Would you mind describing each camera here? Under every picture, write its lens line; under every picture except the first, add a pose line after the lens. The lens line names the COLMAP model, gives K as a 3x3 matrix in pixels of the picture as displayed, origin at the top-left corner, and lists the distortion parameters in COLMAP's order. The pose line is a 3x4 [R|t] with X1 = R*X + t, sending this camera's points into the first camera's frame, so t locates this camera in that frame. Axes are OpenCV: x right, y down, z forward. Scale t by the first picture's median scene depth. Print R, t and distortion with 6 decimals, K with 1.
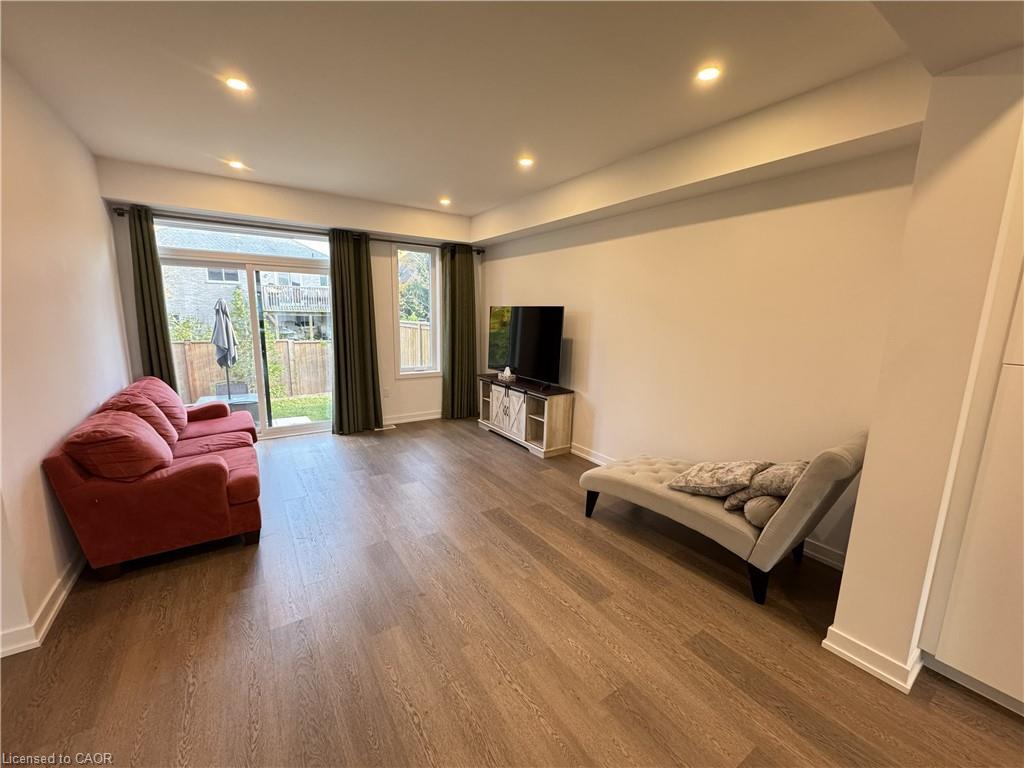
lens RADIAL K [[409.2, 0, 512.6], [0, 409.2, 384.3], [0, 0, 1]] dist [-0.001407, -0.000178]
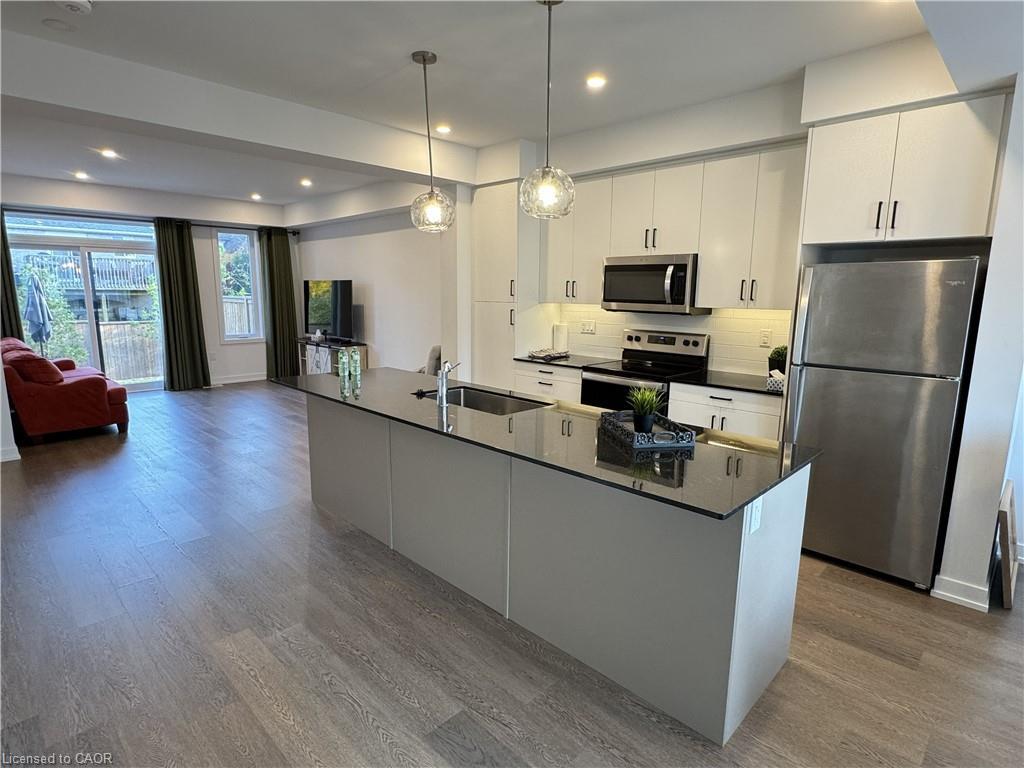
lens RADIAL K [[543.6, 0, 509.2], [0, 543.6, 383.8], [0, 0, 1]] dist [0.000332, 0.000463]
pose [[0.979703, -0.044574, 0.195437, 0.228102], [0.044642, 0.998995, 0.004055, 0.142957], [-0.195421, 0.004752, 0.980708, -0.733197]]
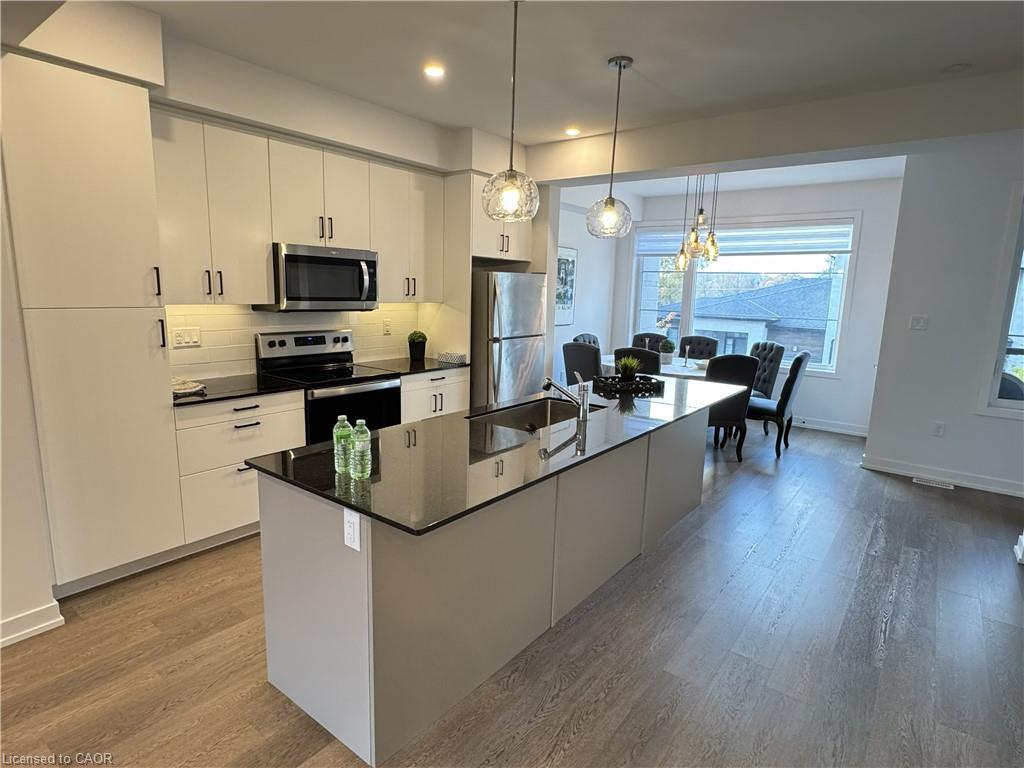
lens RADIAL K [[560.7, 0, 512.0], [0, 560.7, 385.4], [0, 0, 1]] dist [0.000031, -0.000828]
pose [[-0.318589, -0.194401, 0.927744, -0.223214], [0.130269, 0.960477, 0.245994, -0.016315], [-0.938899, 0.199227, -0.280673, 0.065670]]
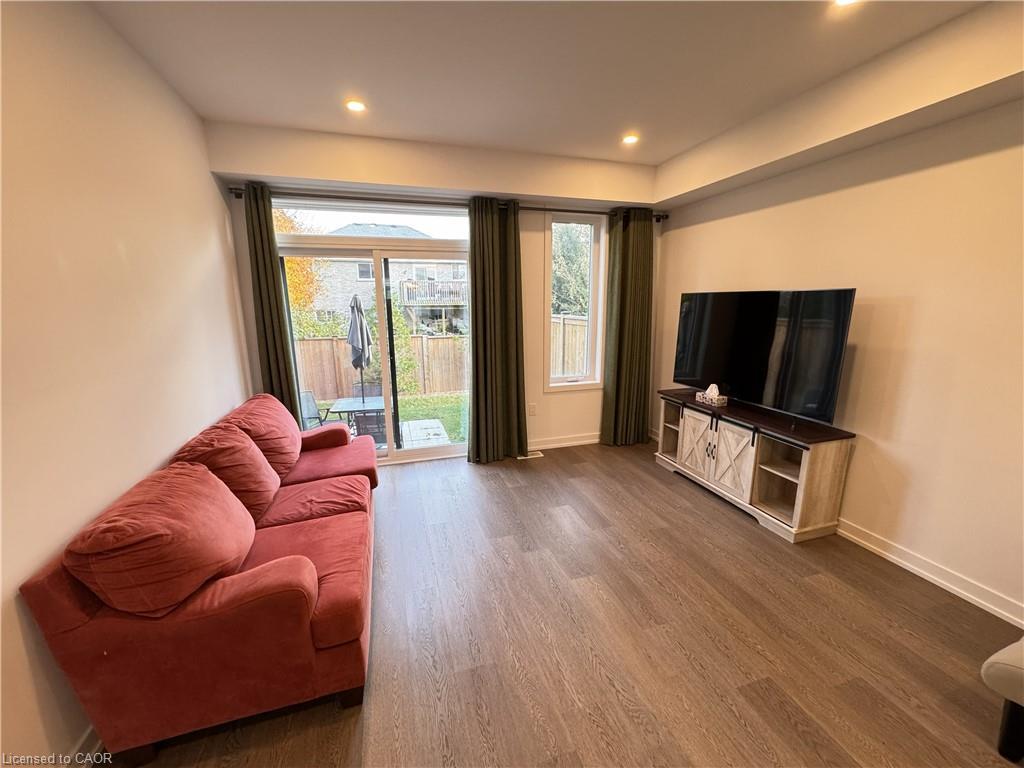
lens RADIAL K [[409.2, 0, 512.6], [0, 409.2, 384.3], [0, 0, 1]] dist [-0.001407, -0.000178]
pose [[0.958555, 0.029635, -0.283361, -0.139341], [-0.022390, 0.999335, 0.028774, -0.054640], [0.284025, -0.021237, 0.958582, 0.273354]]
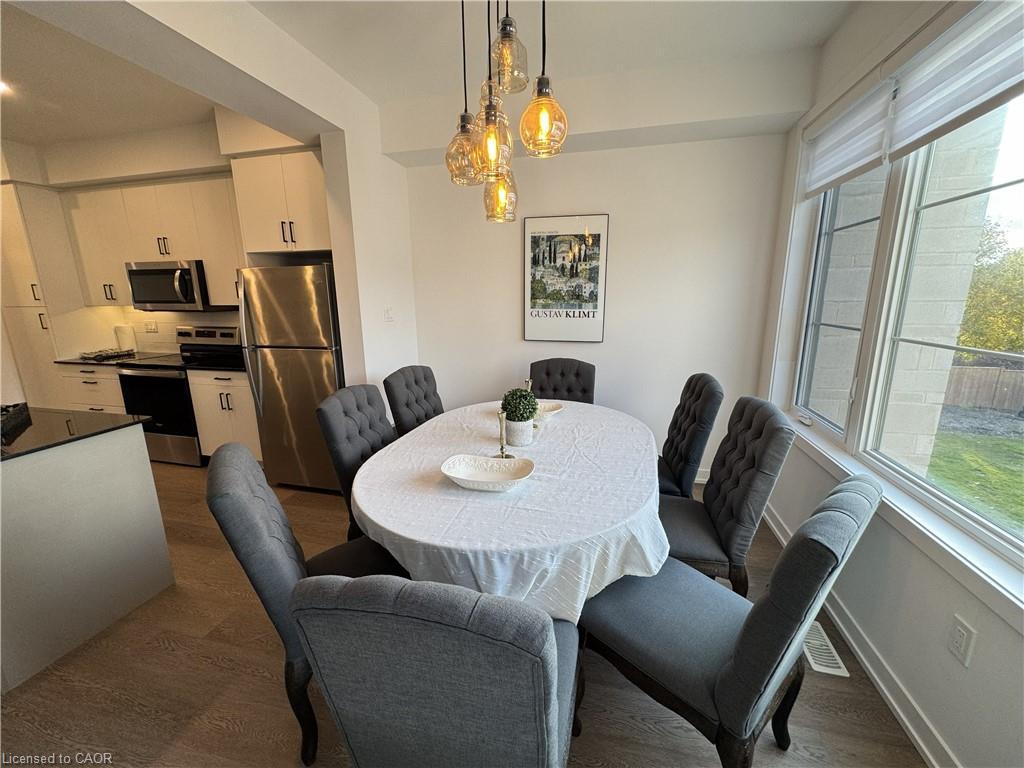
lens RADIAL K [[409.2, 0, 512.6], [0, 409.2, 384.3], [0, 0, 1]] dist [-0.001407, -0.000178]
pose [[0.737691, -0.173068, 0.652579, 0.558184], [0.142251, 0.984730, 0.100352, 0.187905], [-0.659982, 0.018801, 0.751046, -0.900507]]
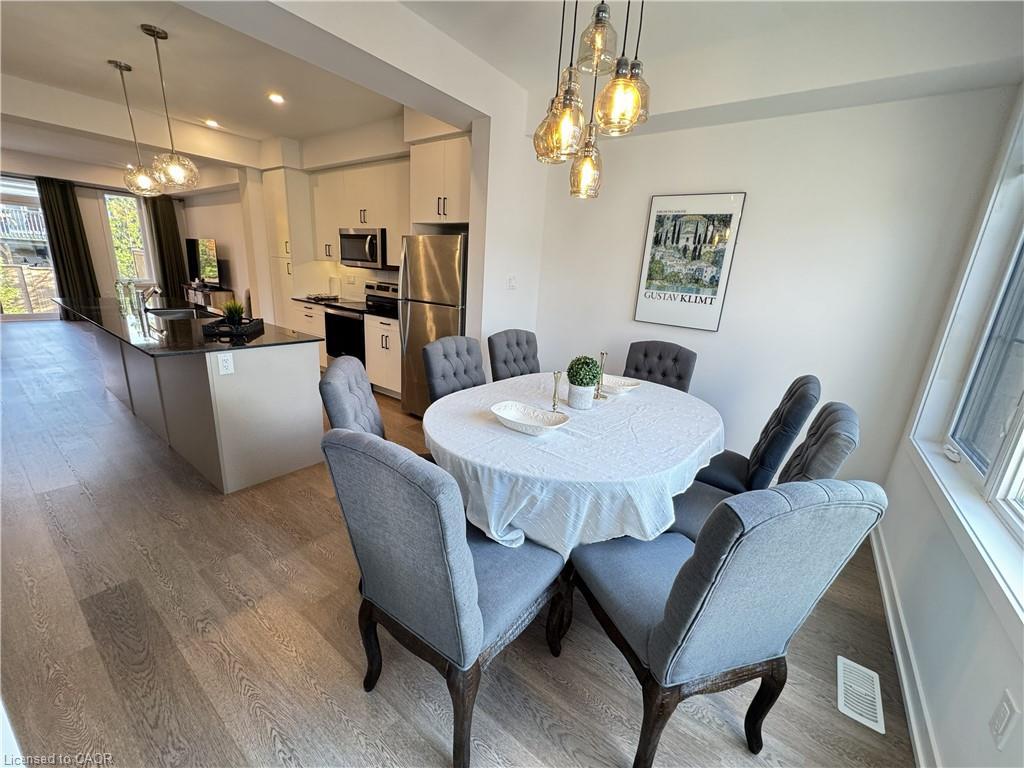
lens RADIAL K [[409.2, 0, 512.6], [0, 409.2, 384.3], [0, 0, 1]] dist [-0.001407, -0.000178]
pose [[0.940552, -0.051342, 0.335748, 0.603973], [0.014068, 0.993550, 0.112521, 0.212229], [-0.339359, -0.101108, 0.935207, -0.980816]]
